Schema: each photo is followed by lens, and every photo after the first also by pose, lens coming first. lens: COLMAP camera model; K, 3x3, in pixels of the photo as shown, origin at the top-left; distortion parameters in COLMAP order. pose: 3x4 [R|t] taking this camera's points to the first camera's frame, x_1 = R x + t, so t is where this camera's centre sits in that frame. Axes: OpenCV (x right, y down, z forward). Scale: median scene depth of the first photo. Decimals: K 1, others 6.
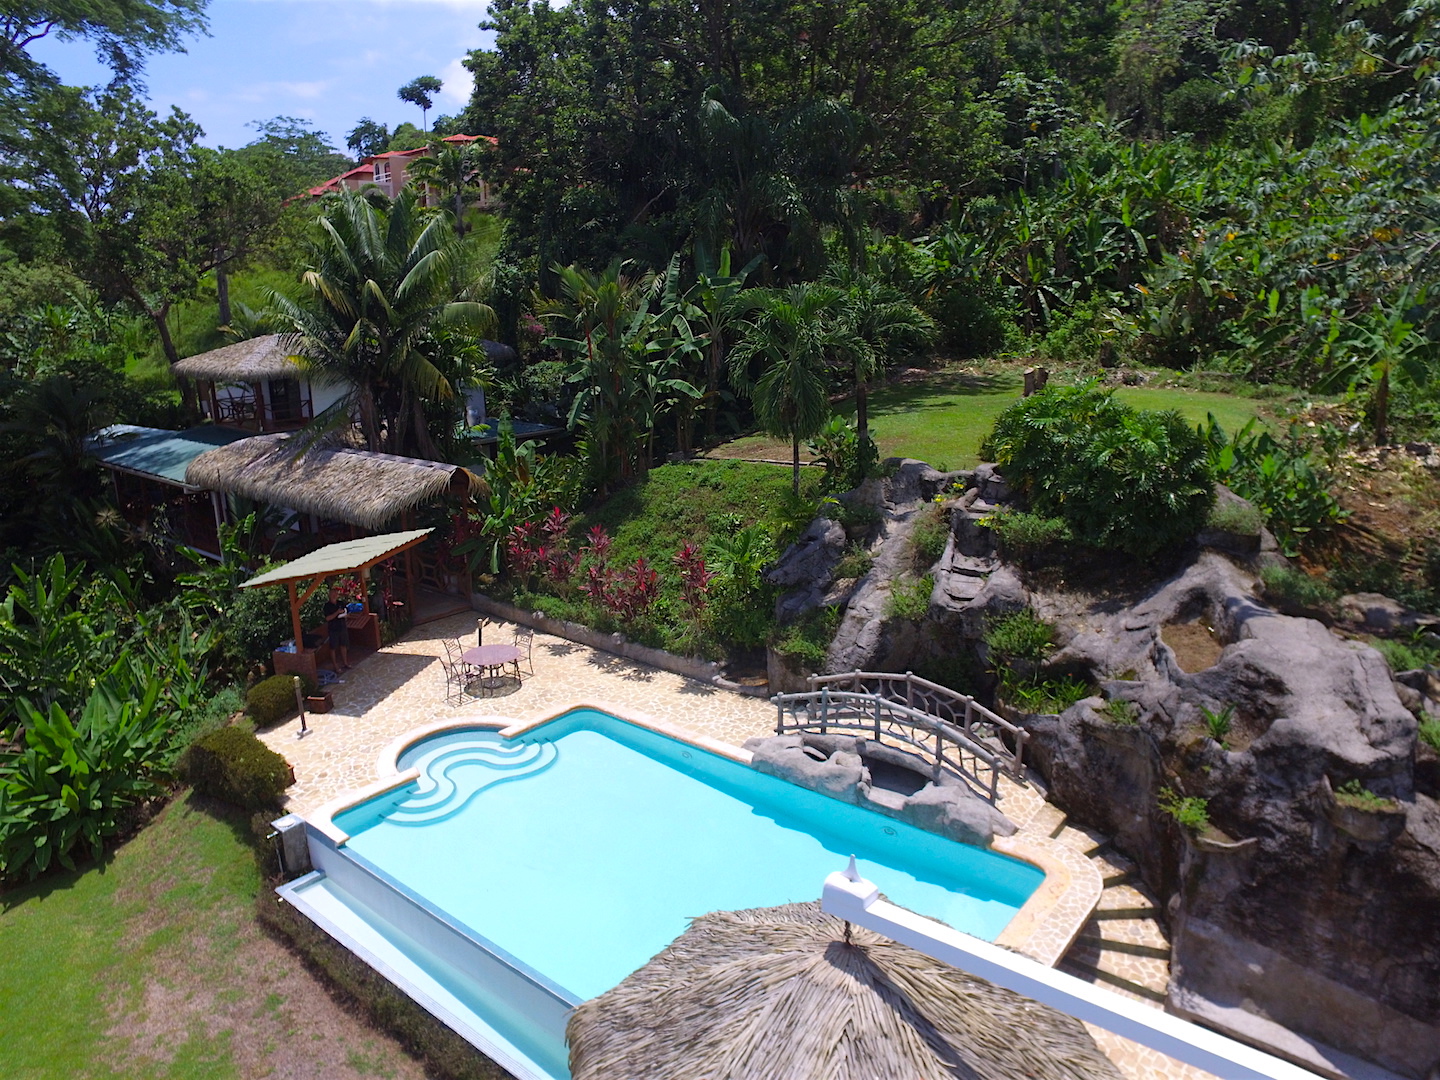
lens RADIAL K [[977.4, 0, 739.3], [0, 977.4, 537.3], [0, 0, 1]] dist [-0.123163, 0.088459]
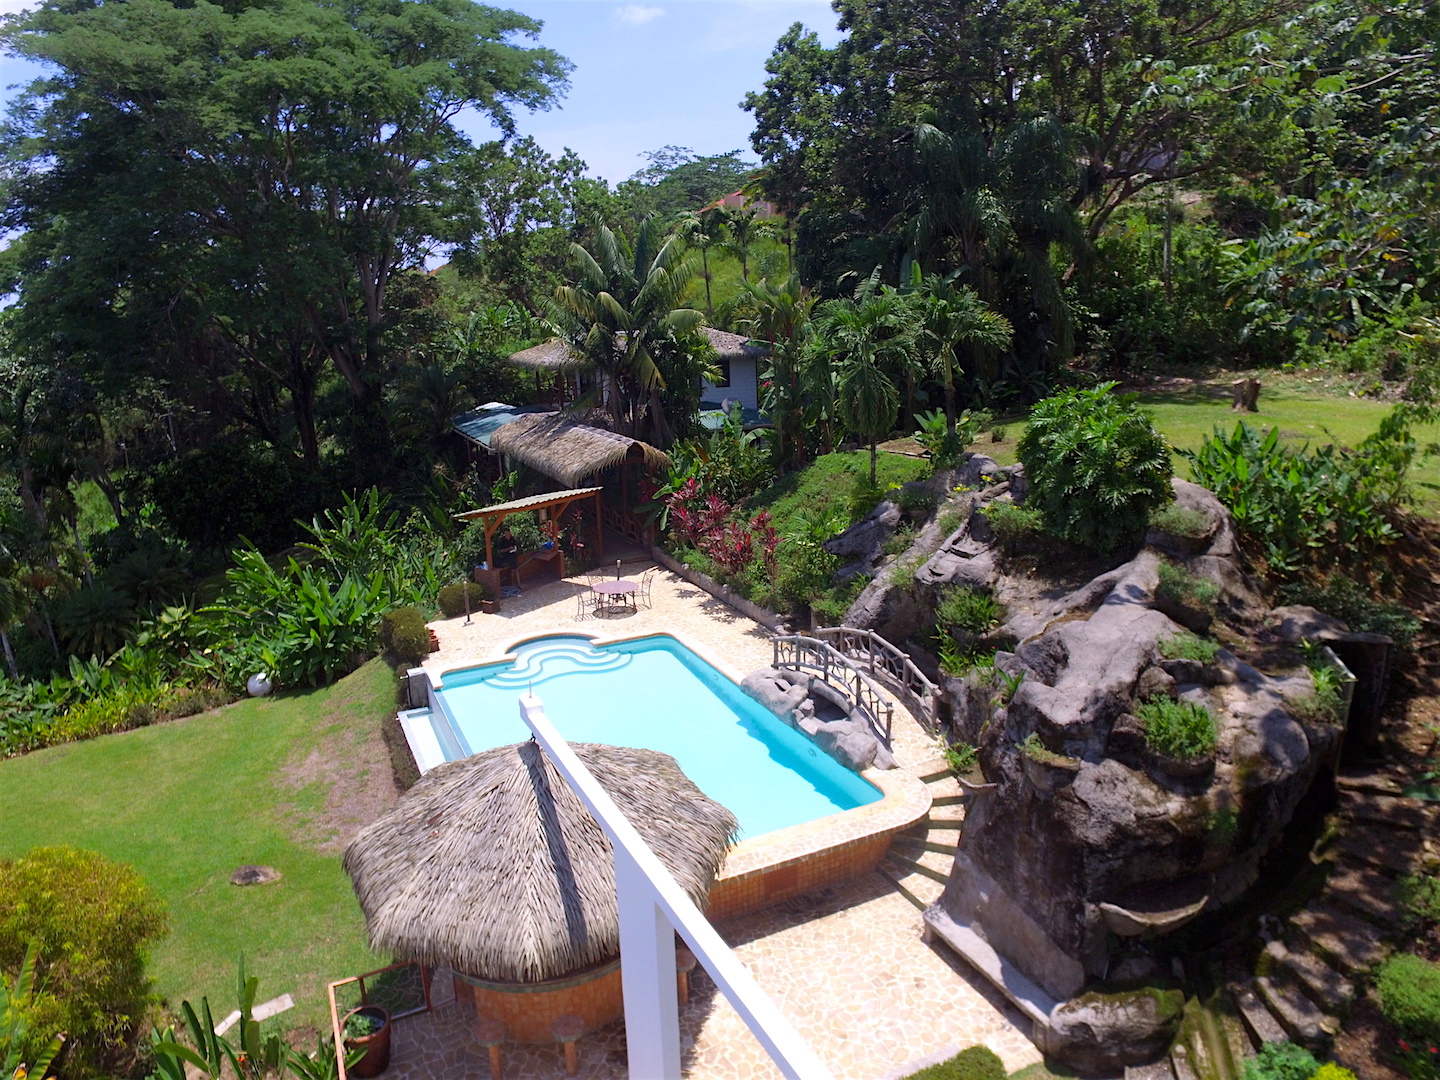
lens RADIAL K [[977.4, 0, 739.3], [0, 977.4, 537.3], [0, 0, 1]] dist [-0.123163, 0.088459]
pose [[0.906554, 0.089475, -0.412498, 0.486248], [-0.090484, 0.995751, 0.017128, 0.022340], [0.412278, 0.021797, 0.910797, -0.124914]]
